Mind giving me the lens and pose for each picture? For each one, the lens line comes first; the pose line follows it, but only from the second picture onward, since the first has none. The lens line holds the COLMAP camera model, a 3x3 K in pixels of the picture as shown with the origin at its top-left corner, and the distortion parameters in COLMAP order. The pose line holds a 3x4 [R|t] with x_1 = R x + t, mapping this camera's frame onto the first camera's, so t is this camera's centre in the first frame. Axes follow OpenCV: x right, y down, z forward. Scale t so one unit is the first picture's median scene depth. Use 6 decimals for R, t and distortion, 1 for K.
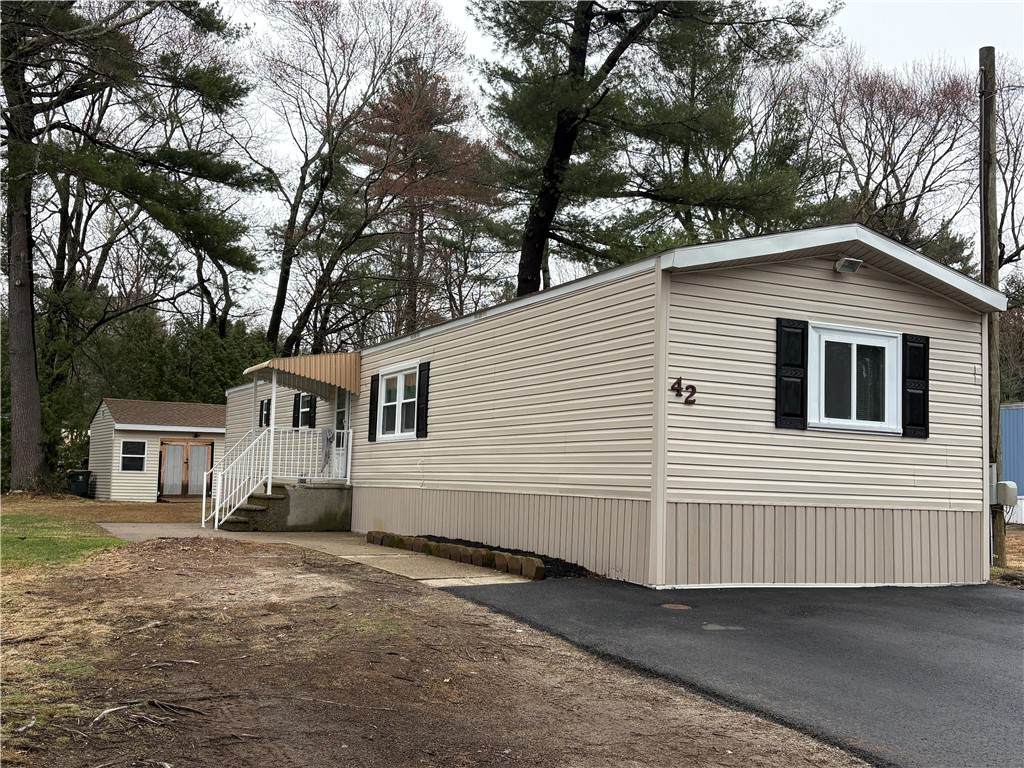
lens RADIAL K [[1085.1, 0, 512.0], [0, 1085.1, 384.0], [0, 0, 1]] dist [0.006859, -0.004494]
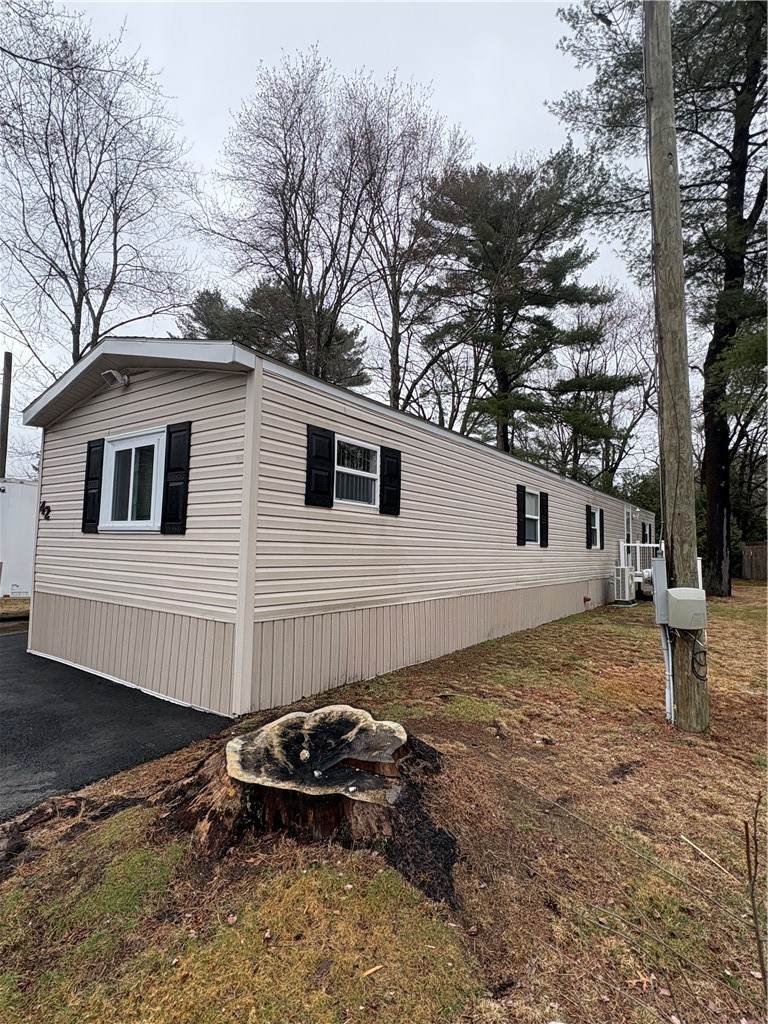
lens RADIAL K [[522.6, 0, 384.0], [0, 522.6, 512.0], [0, 0, 1]] dist [-0.002720, -0.000736]
pose [[0.496714, -0.083605, -0.863878, 0.871837], [0.073520, 0.995825, -0.054101, 0.069723], [0.864795, -0.036640, 0.500787, 0.963508]]
